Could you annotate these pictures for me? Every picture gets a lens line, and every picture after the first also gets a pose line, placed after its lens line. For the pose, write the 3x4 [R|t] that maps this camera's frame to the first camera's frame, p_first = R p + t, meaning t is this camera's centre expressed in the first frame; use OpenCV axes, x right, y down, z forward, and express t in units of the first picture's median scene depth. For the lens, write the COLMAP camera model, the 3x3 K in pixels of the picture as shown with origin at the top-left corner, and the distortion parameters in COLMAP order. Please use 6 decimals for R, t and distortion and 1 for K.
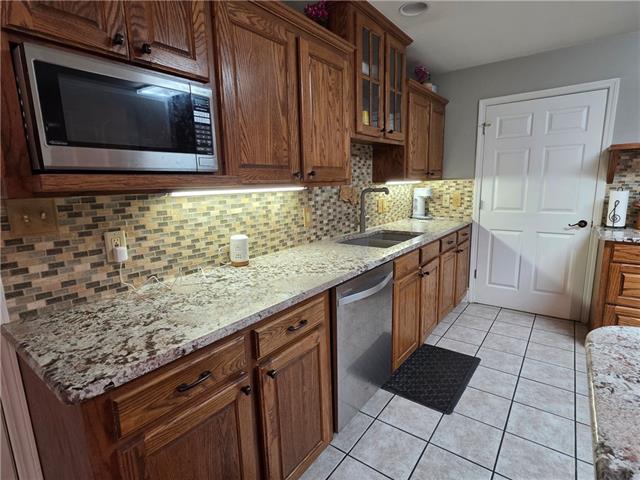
lens RADIAL K [[328.9, 0, 323.4], [0, 328.9, 241.3], [0, 0, 1]] dist [0.001454, -0.000211]
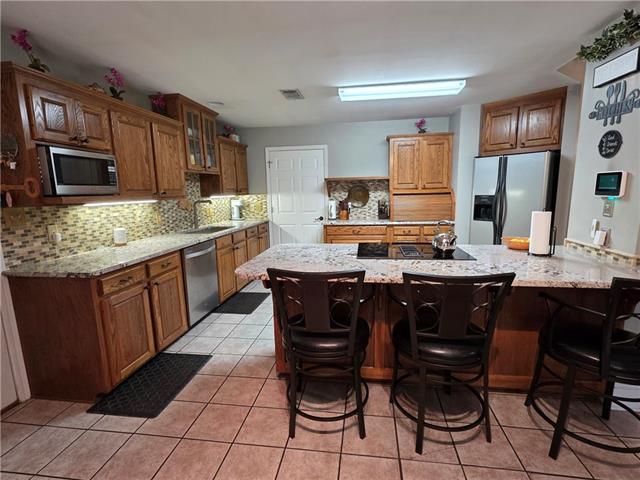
lens RADIAL K [[313.2, 0, 324.9], [0, 313.2, 241.2], [0, 0, 1]] dist [0.000513, -0.000825]
pose [[0.874851, -0.070727, 0.479201, -0.084708], [0.083798, 0.996465, -0.005913, 0.120452], [-0.477089, 0.045329, 0.877685, -0.775346]]
